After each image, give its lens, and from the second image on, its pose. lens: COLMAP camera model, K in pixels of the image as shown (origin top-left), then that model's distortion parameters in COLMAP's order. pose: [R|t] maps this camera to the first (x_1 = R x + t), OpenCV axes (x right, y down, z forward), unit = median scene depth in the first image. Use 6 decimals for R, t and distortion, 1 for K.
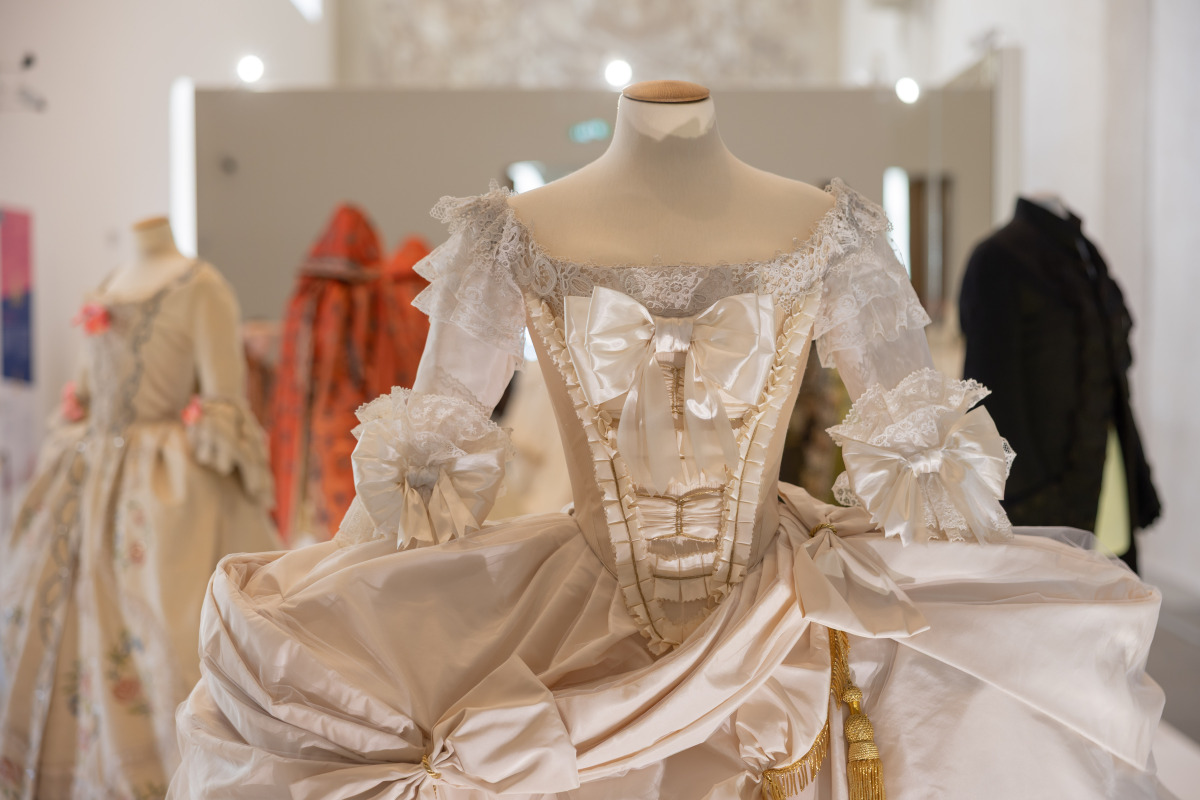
lens RADIAL K [[1930.1, 0, 600.0], [0, 1930.1, 398.7], [0, 0, 1]] dist [-0.031165, 0.000000]
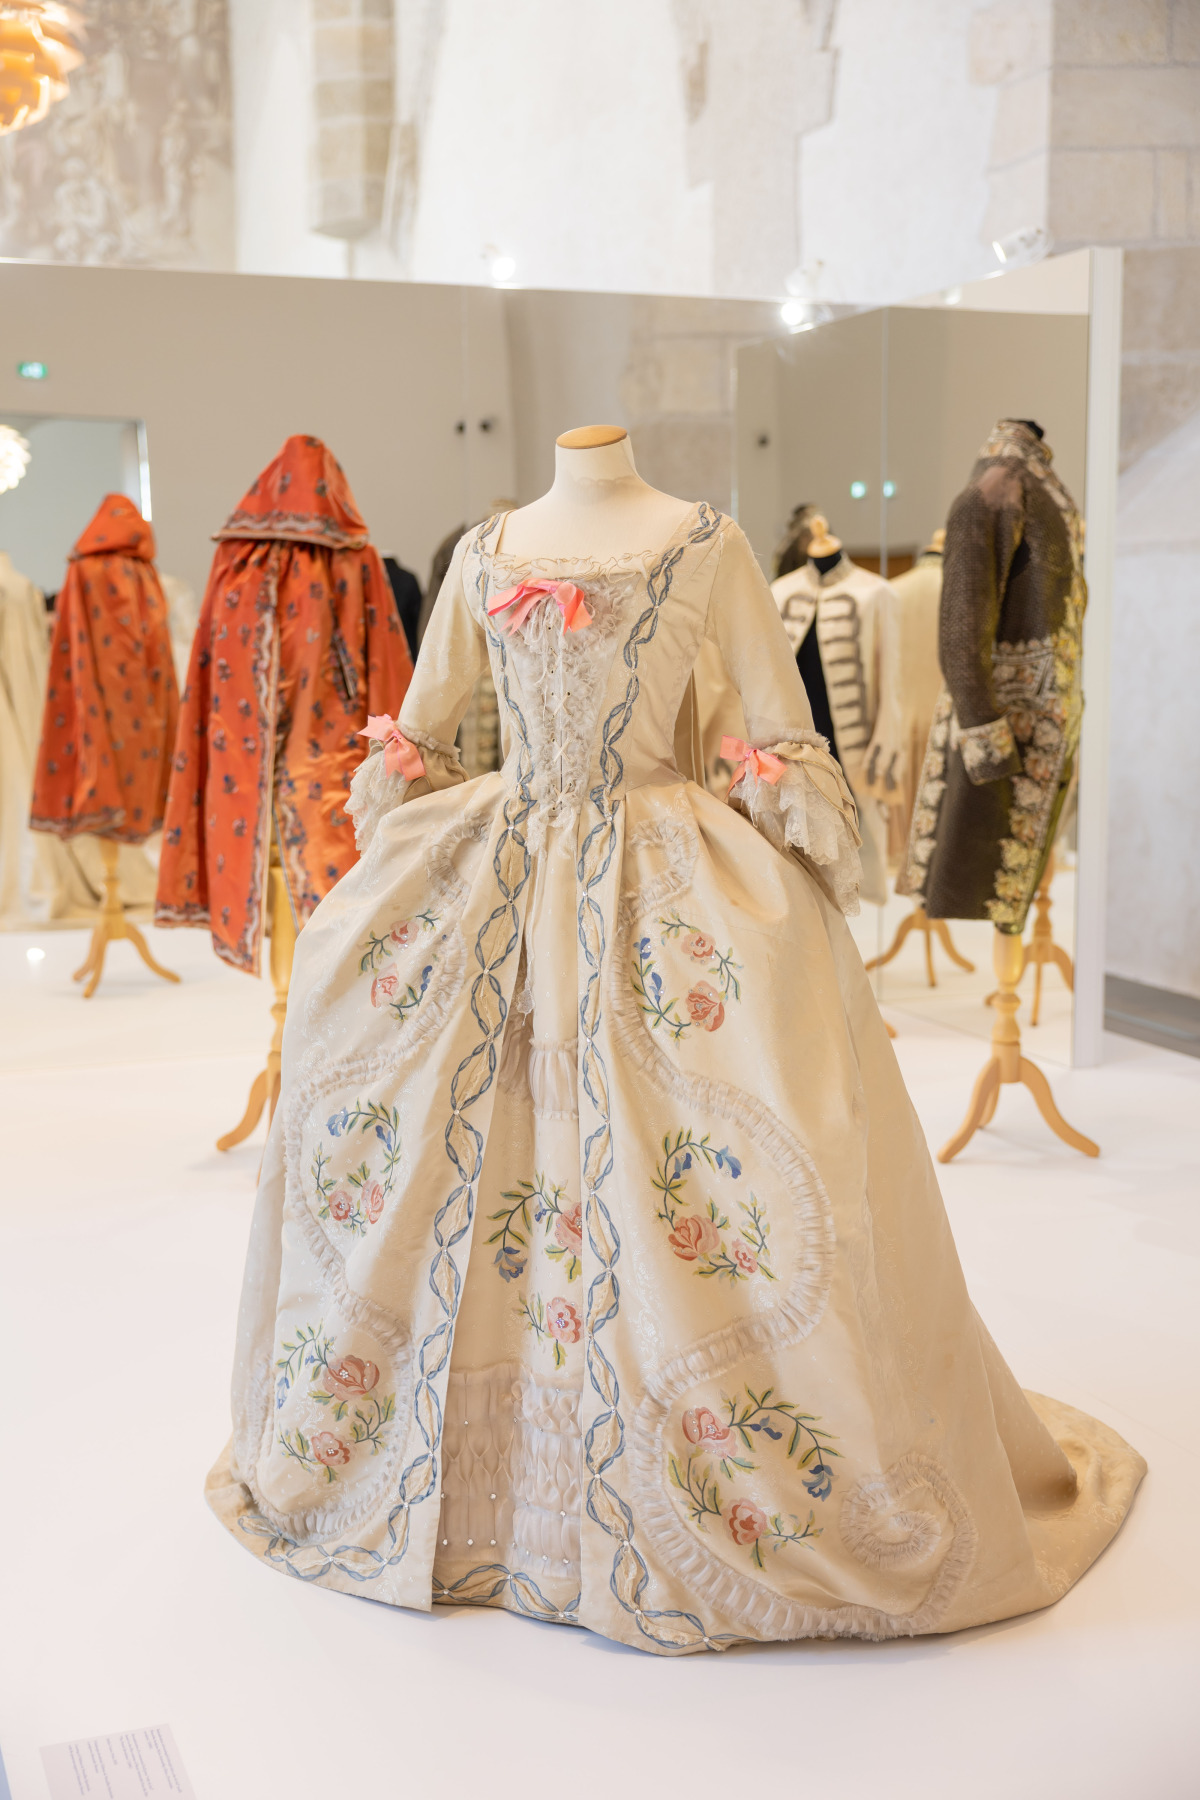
lens RADIAL K [[2190.2, 0, 603.7], [0, 2190.2, 913.6], [0, 0, 1]] dist [0.012810, 0.000000]
pose [[0.930074, -0.045640, 0.364525, -0.486169], [0.010225, 0.995085, 0.098499, -0.013144], [-0.367229, -0.087884, 0.925969, 0.377000]]
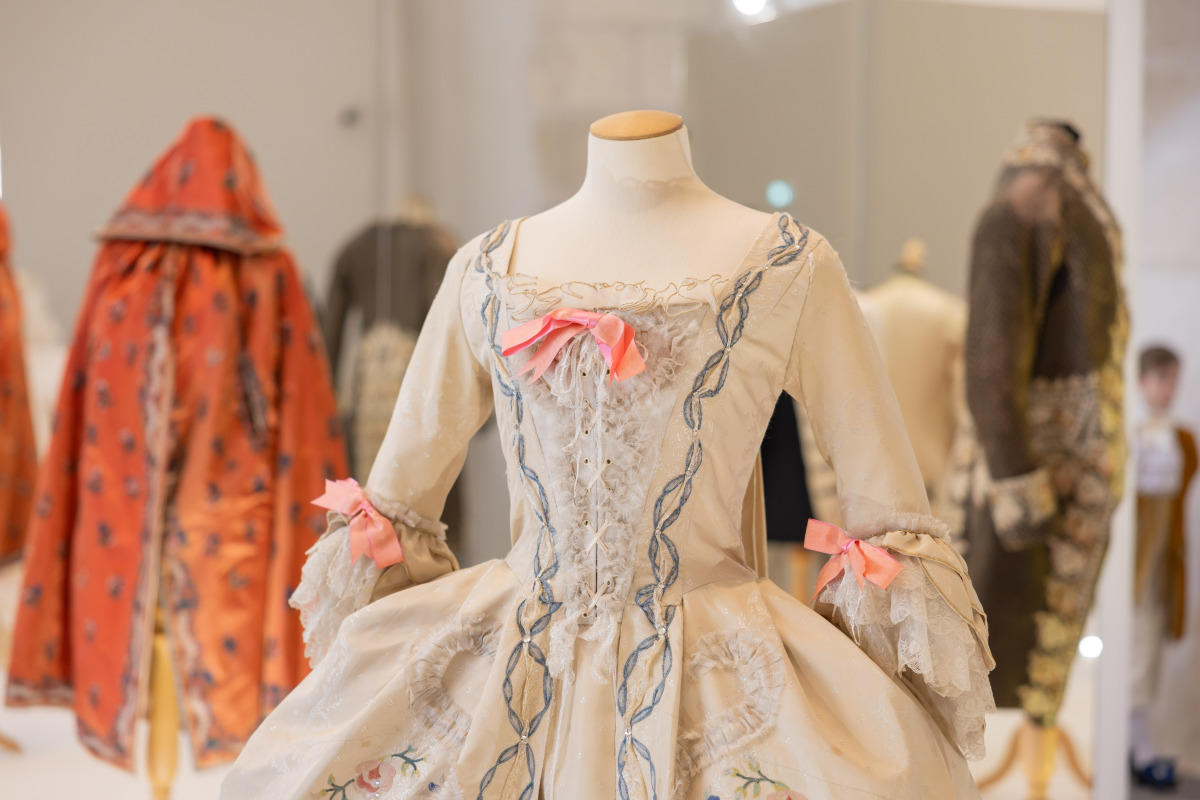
lens RADIAL K [[2332.2, 0, 601.5], [0, 2332.2, 395.2], [0, 0, 1]] dist [0.037937, 0.000000]
pose [[0.907621, 0.008563, 0.419703, -0.474851], [-0.007658, 0.999963, -0.003840, -0.027003], [-0.419721, 0.000271, 0.907653, 0.519930]]
